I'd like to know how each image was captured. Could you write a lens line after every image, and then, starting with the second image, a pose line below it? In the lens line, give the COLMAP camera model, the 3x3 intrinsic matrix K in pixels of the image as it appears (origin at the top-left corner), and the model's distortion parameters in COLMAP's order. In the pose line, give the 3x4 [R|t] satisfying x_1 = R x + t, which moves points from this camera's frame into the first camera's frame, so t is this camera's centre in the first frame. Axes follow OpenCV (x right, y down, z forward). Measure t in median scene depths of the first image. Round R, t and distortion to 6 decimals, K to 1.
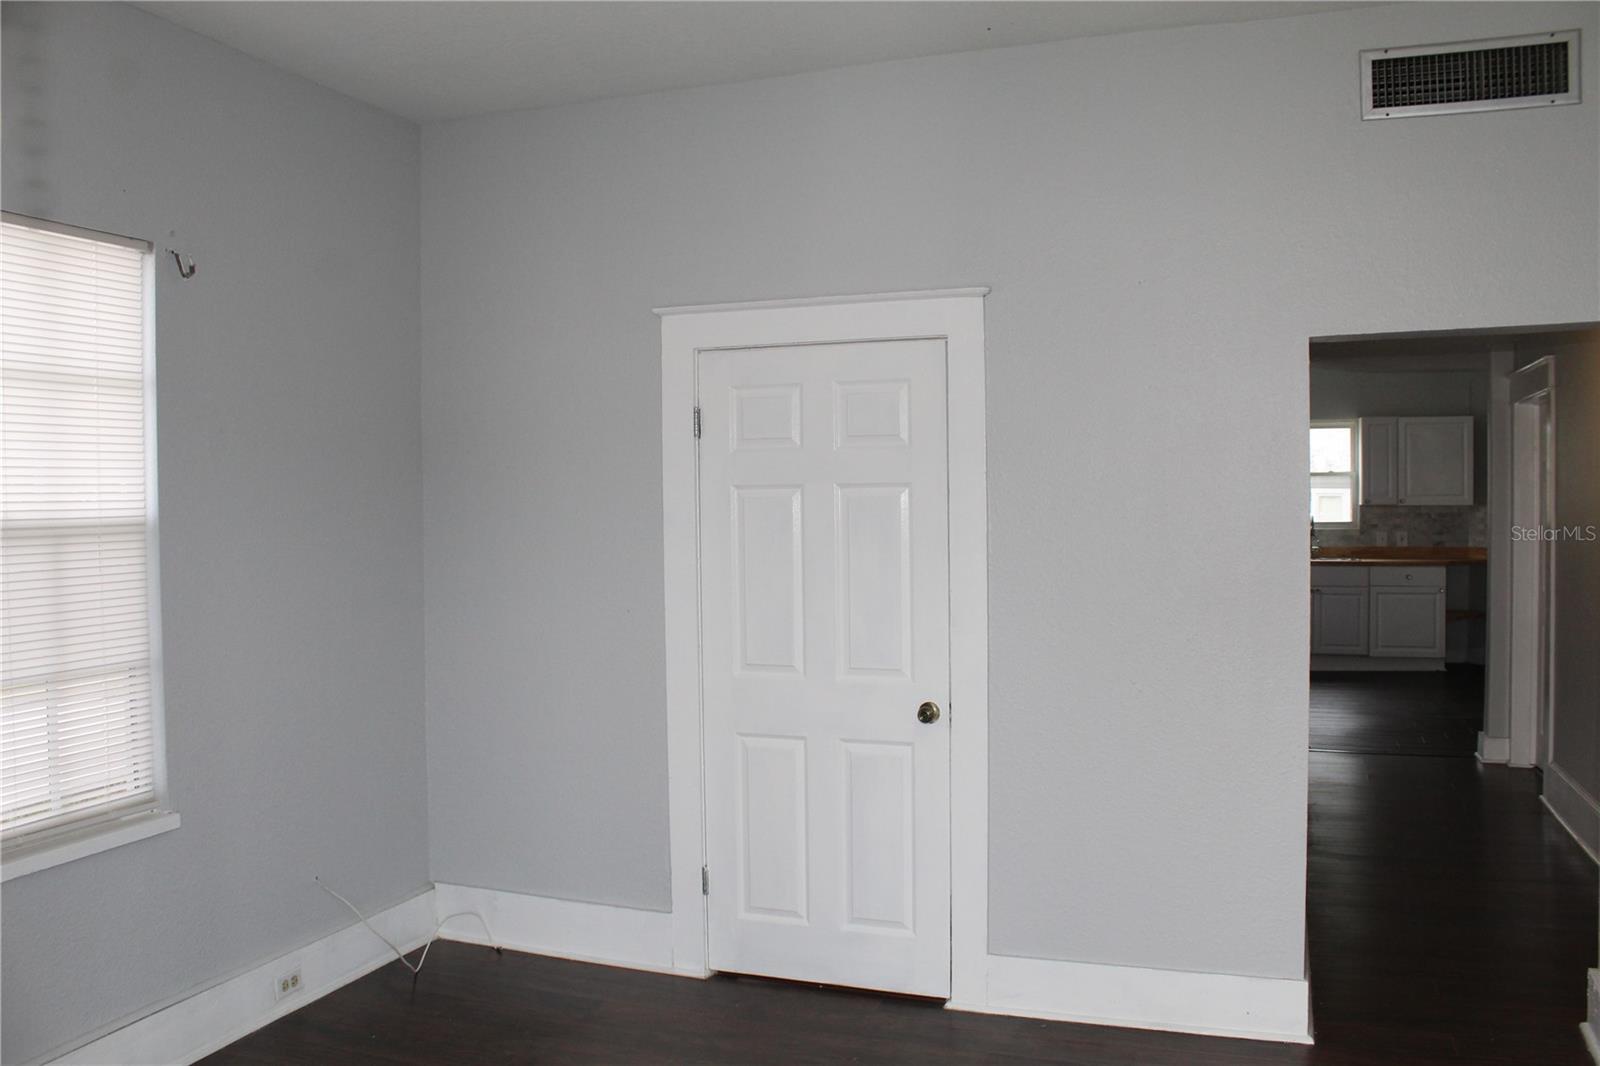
lens RADIAL K [[1342.0, 0, 807.2], [0, 1342.0, 542.9], [0, 0, 1]] dist [-0.155718, 0.143803]
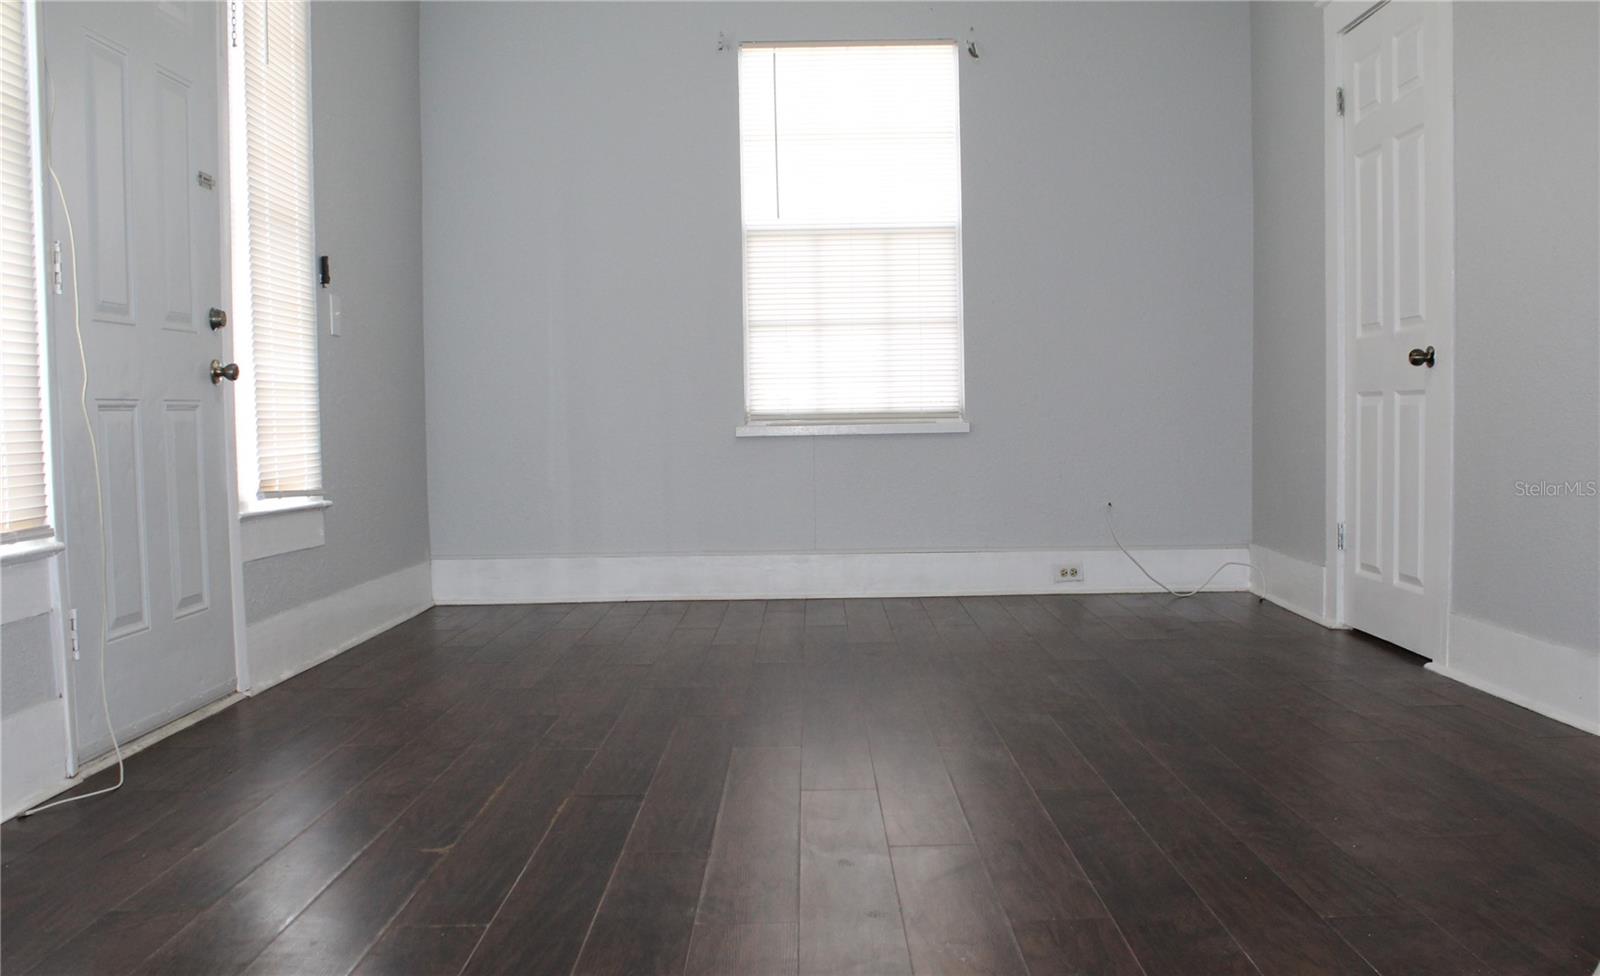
lens RADIAL K [[1533.4, 0, 804.9], [0, 1533.4, 529.7], [0, 0, 1]] dist [-0.108209, 0.000000]
pose [[0.337152, 0.074780, -0.938476, 3.297439], [-0.018907, 0.997177, 0.072665, 0.619116], [0.941260, -0.006755, 0.337614, 0.706427]]
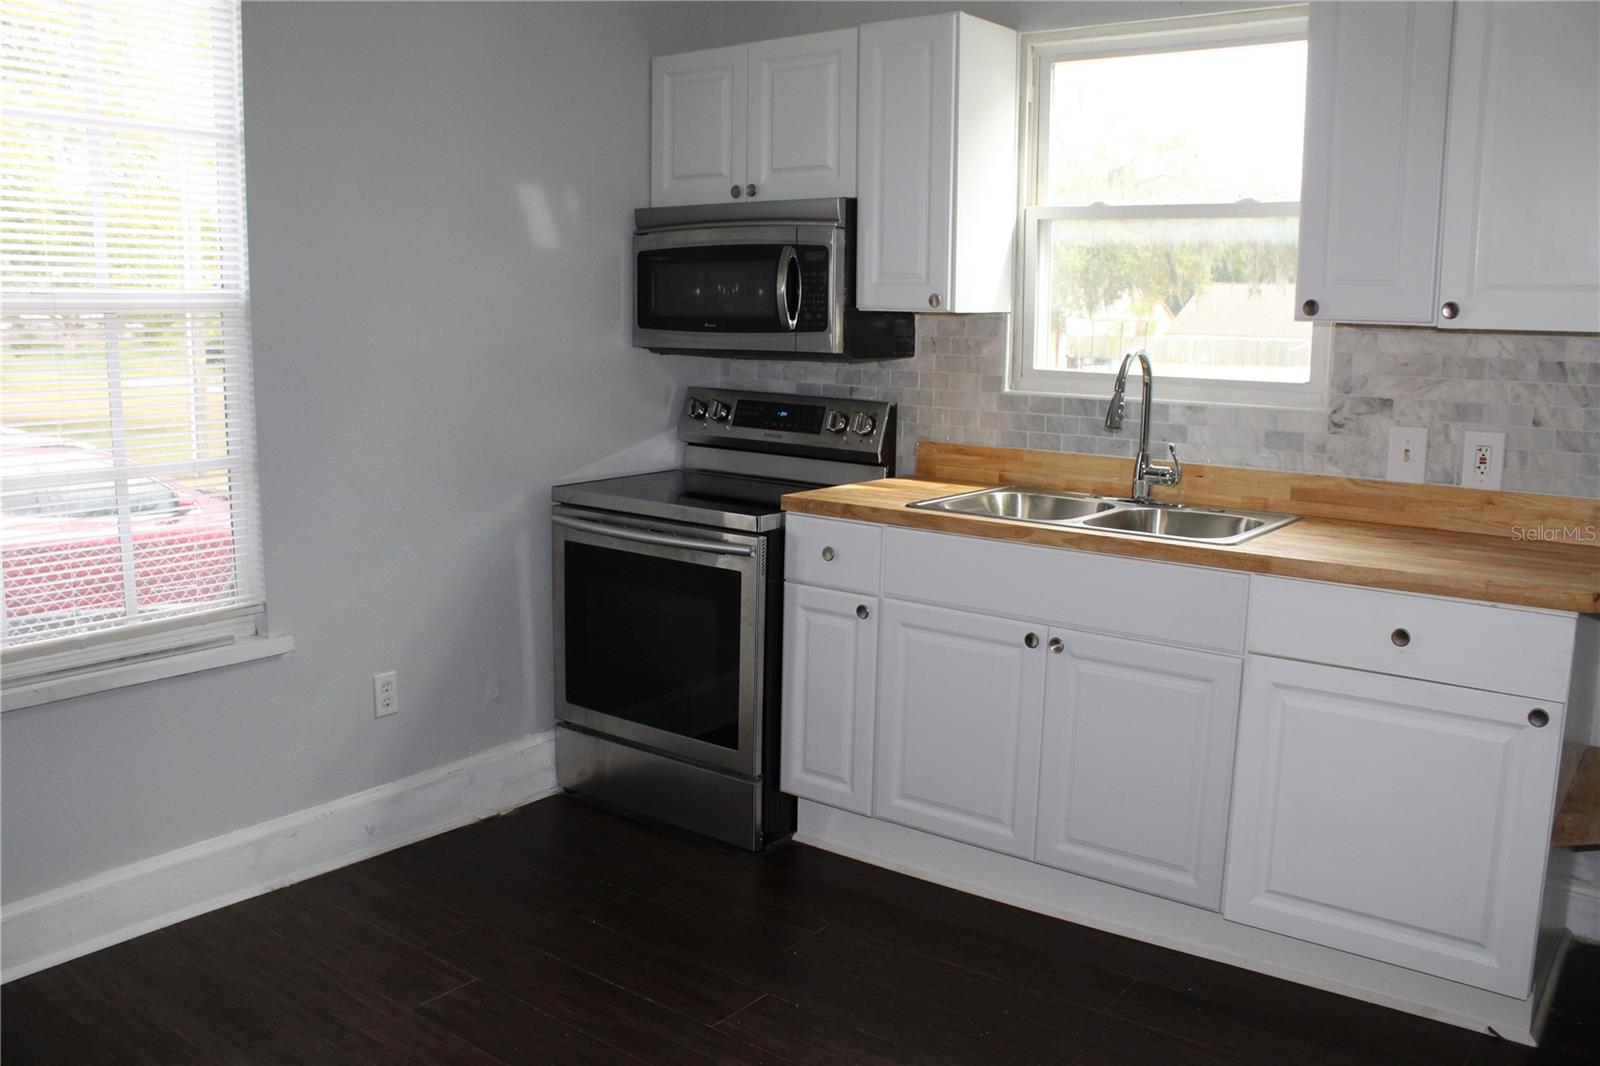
lens RADIAL K [[1342.0, 0, 811.7], [0, 1342.0, 524.2], [0, 0, 1]] dist [-0.155718, 0.143803]
pose [[0.950215, 0.074869, -0.302465, 0.407140], [-0.035146, 0.990263, 0.134703, -0.020549], [0.309605, -0.117366, 0.943594, 0.711854]]
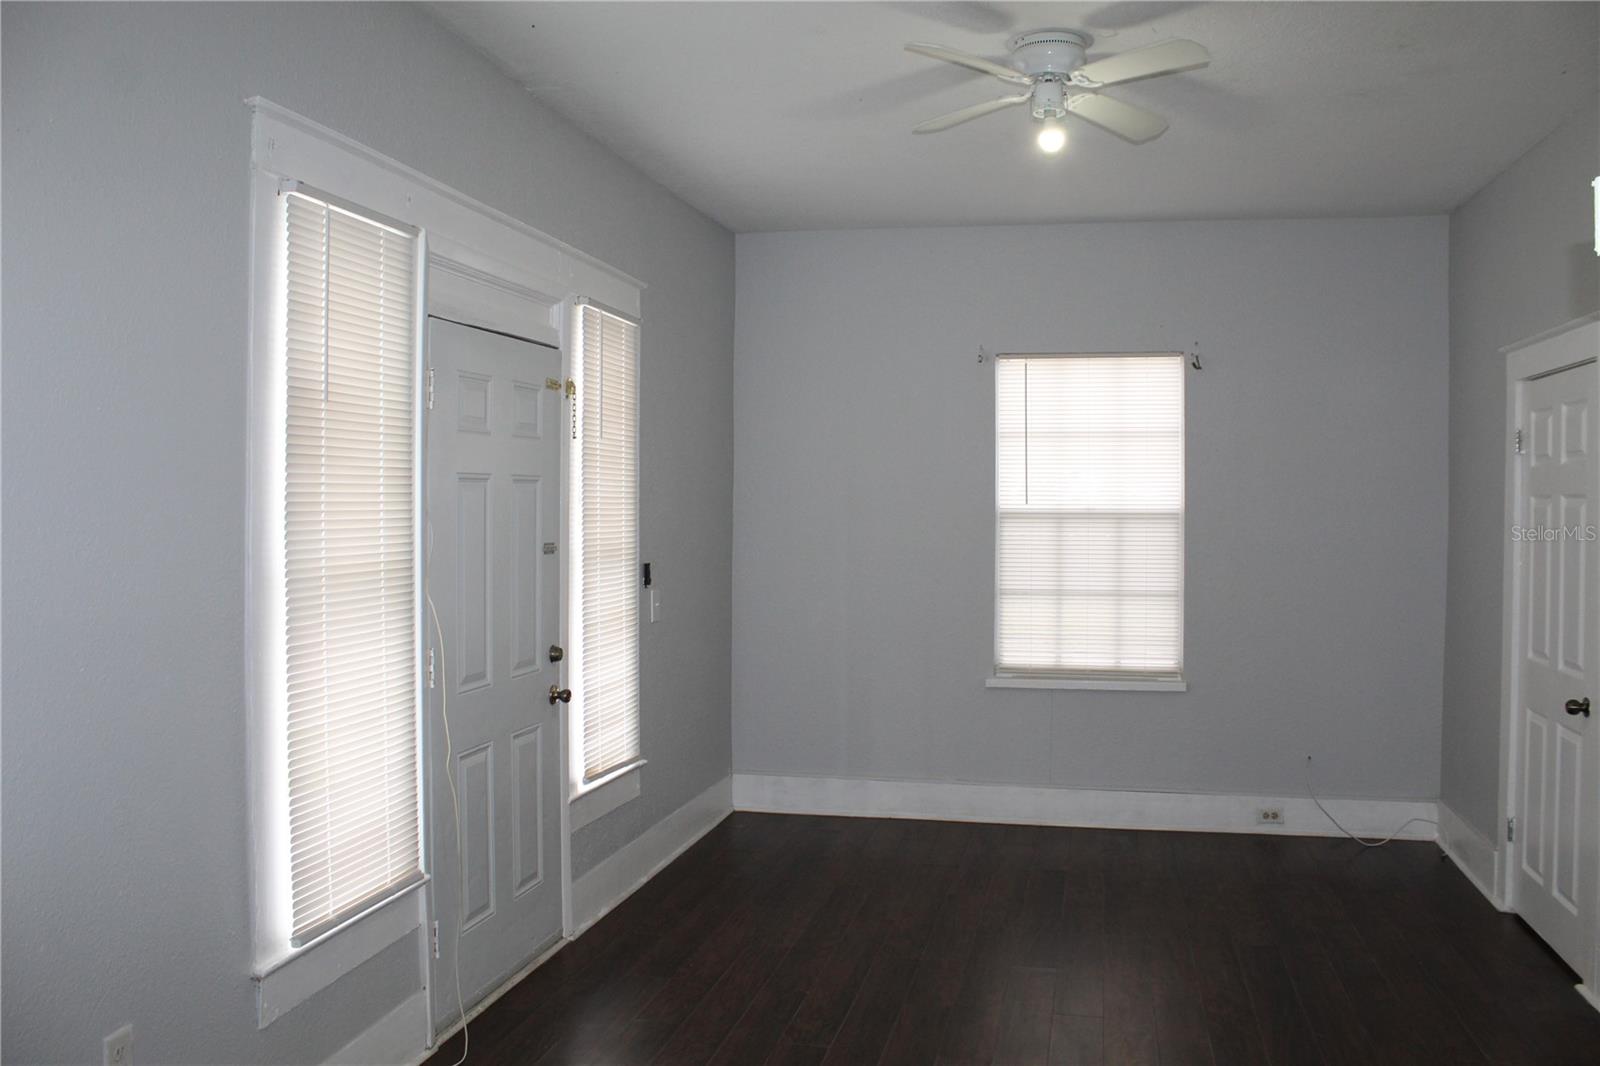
lens RADIAL K [[1342.0, 0, 807.7], [0, 1342.0, 529.8], [0, 0, 1]] dist [-0.155718, 0.143803]
pose [[0.130481, 0.032199, -0.990928, 3.529848], [-0.038866, 0.998870, 0.027339, -0.066815], [0.990689, 0.034946, 0.131585, 0.807144]]
